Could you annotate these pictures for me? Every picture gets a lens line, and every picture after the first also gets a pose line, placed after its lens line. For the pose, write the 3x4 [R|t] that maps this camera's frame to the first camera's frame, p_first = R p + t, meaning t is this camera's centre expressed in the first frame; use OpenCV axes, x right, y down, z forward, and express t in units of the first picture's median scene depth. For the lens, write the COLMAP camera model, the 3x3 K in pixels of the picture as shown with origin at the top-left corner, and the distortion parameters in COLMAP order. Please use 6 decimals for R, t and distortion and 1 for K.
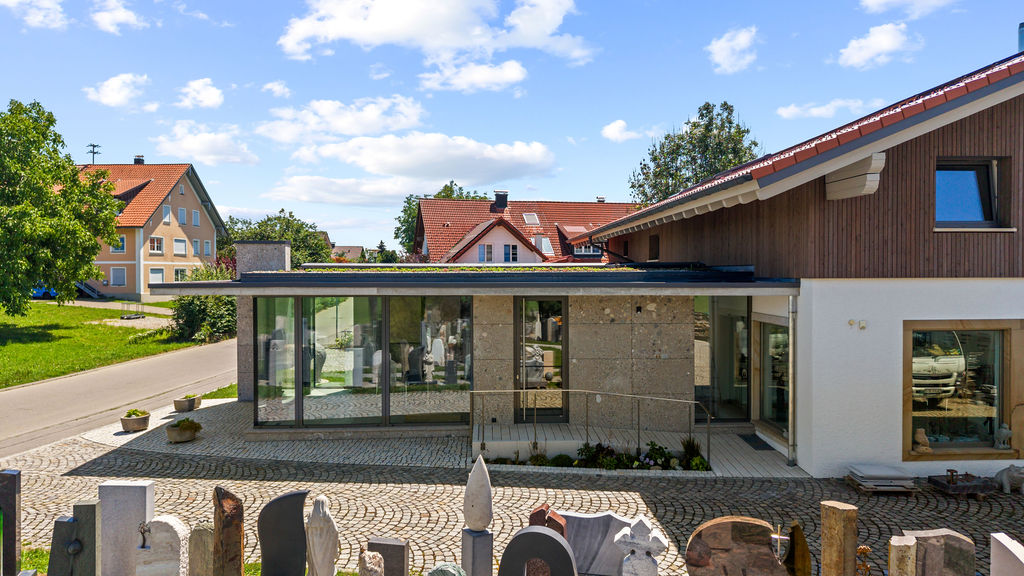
lens RADIAL K [[687.7, 0, 517.6], [0, 687.7, 296.8], [0, 0, 1]] dist [0.000090, -0.000915]
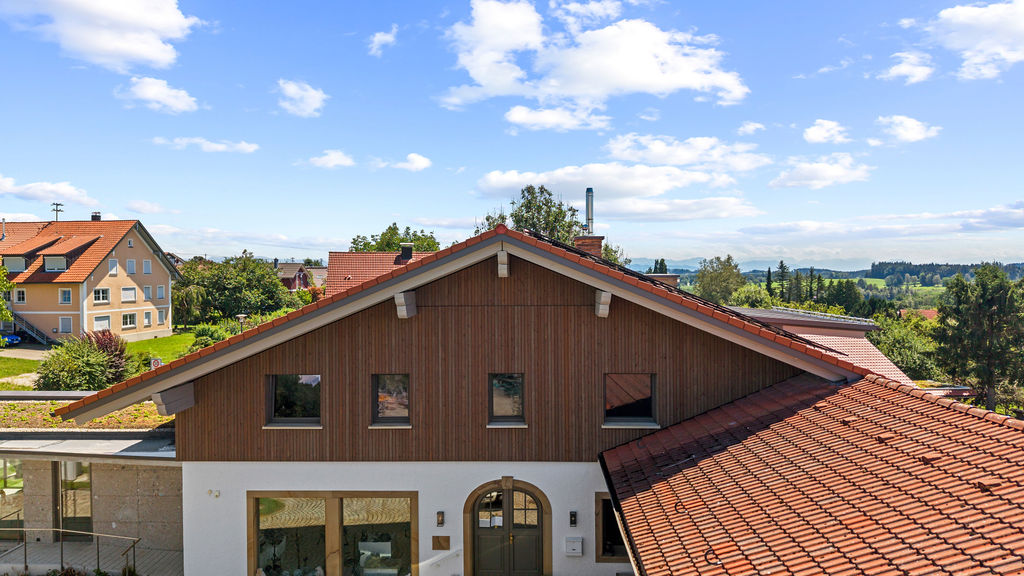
lens RADIAL K [[687.7, 0, 515.7], [0, 687.7, 286.9], [0, 0, 1]] dist [0.000090, -0.000915]
pose [[0.997114, -0.003319, -0.075840, 0.232895], [0.002015, 0.999849, -0.017267, -0.068070], [0.075886, 0.017064, 0.996970, -0.068461]]
